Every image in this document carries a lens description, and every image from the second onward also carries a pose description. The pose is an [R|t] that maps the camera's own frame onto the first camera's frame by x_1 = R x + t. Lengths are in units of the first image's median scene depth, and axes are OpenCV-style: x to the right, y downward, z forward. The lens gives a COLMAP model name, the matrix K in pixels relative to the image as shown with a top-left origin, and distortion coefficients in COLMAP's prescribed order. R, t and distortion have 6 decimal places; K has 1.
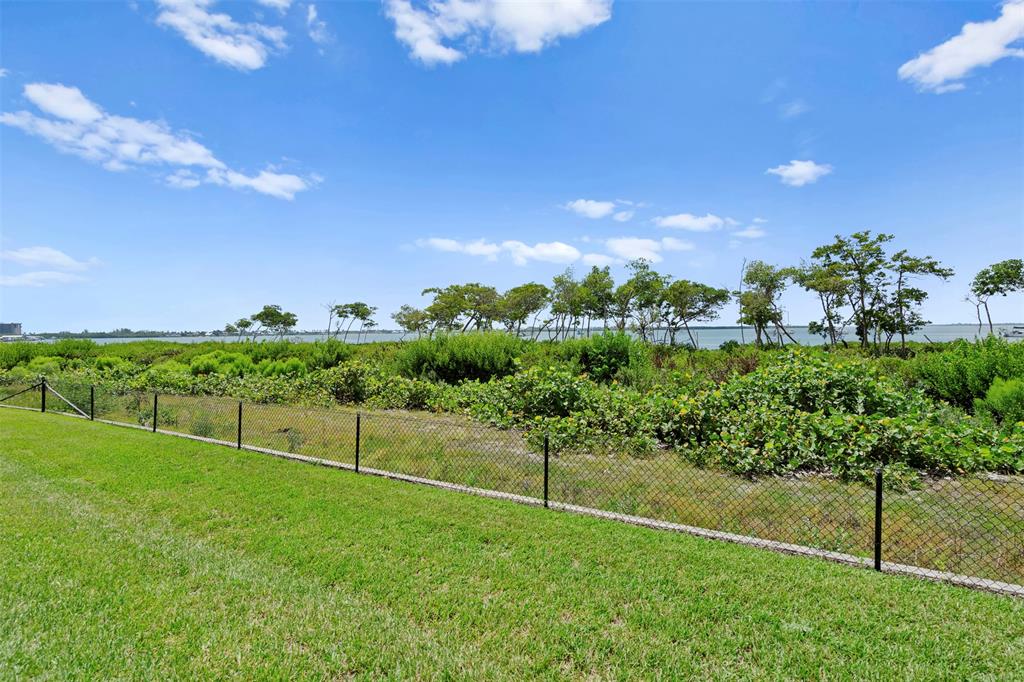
lens RADIAL K [[469.2, 0, 511.3], [0, 469.2, 327.3], [0, 0, 1]] dist [0.001812, 0.000665]
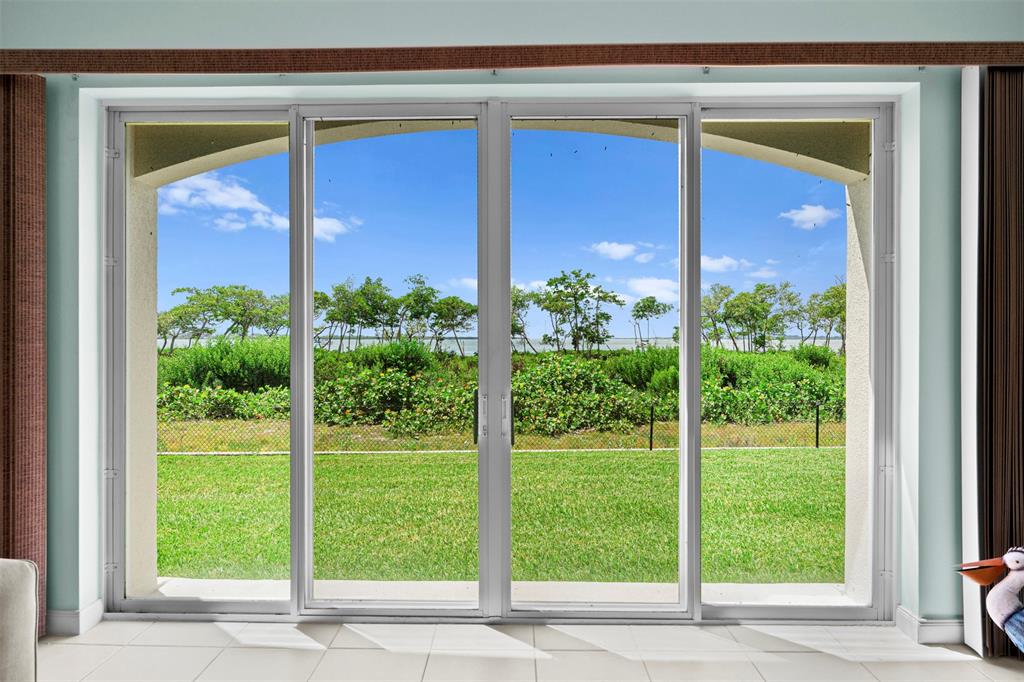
lens RADIAL K [[461.3, 0, 514.4], [0, 461.3, 343.1], [0, 0, 1]] dist [-0.000117, -0.000112]
pose [[0.851820, 0.008669, 0.523763, -0.119178], [-0.016274, 0.999818, 0.009919, 0.001742], [-0.523582, -0.016973, 0.851806, -0.063019]]
